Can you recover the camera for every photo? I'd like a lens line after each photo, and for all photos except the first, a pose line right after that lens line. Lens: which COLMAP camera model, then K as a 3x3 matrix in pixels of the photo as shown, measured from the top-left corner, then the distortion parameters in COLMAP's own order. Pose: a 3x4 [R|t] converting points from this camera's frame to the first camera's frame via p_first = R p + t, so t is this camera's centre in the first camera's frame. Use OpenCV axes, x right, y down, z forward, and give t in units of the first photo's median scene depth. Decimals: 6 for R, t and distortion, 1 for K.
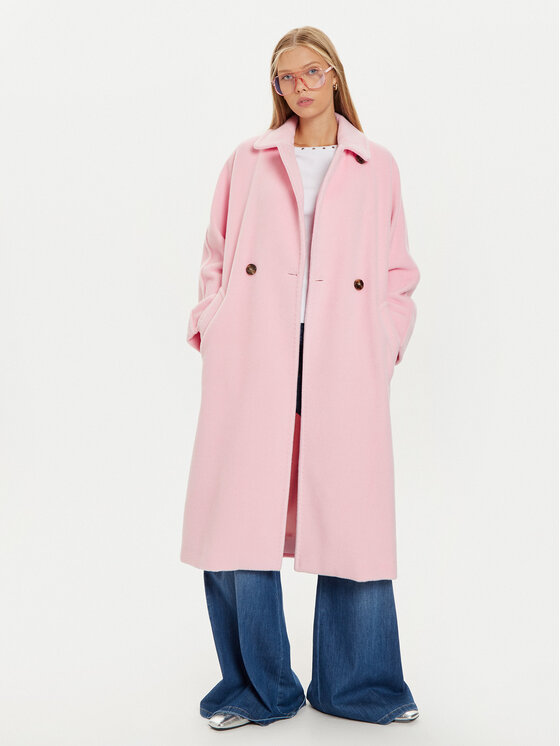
lens RADIAL K [[735.2, 0, 280.0], [0, 735.2, 373.0], [0, 0, 1]] dist [-0.172448, 0.000475]
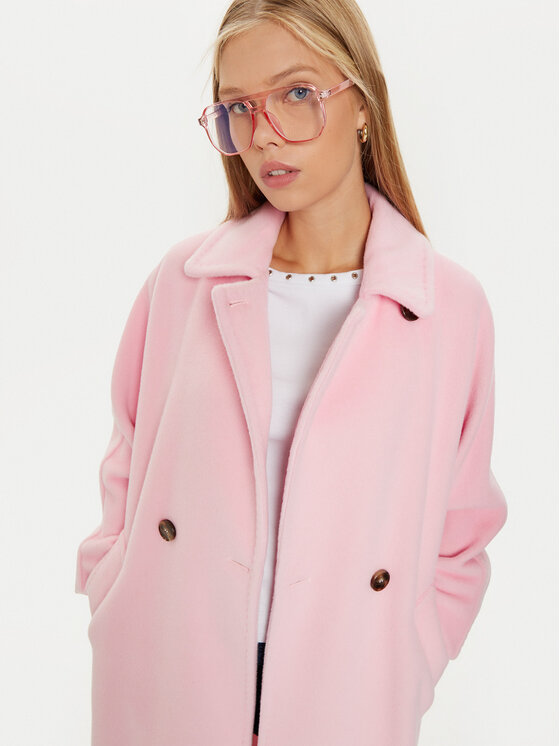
lens RADIAL K [[508.2, 0, 280.0], [0, 508.2, 373.0], [0, 0, 1]] dist [-0.127217, -0.000640]
pose [[0.990253, 0.064000, -0.123706, 0.072495], [-0.052444, 0.994141, 0.094513, -0.282929], [0.129030, -0.087104, 0.987808, 0.689713]]
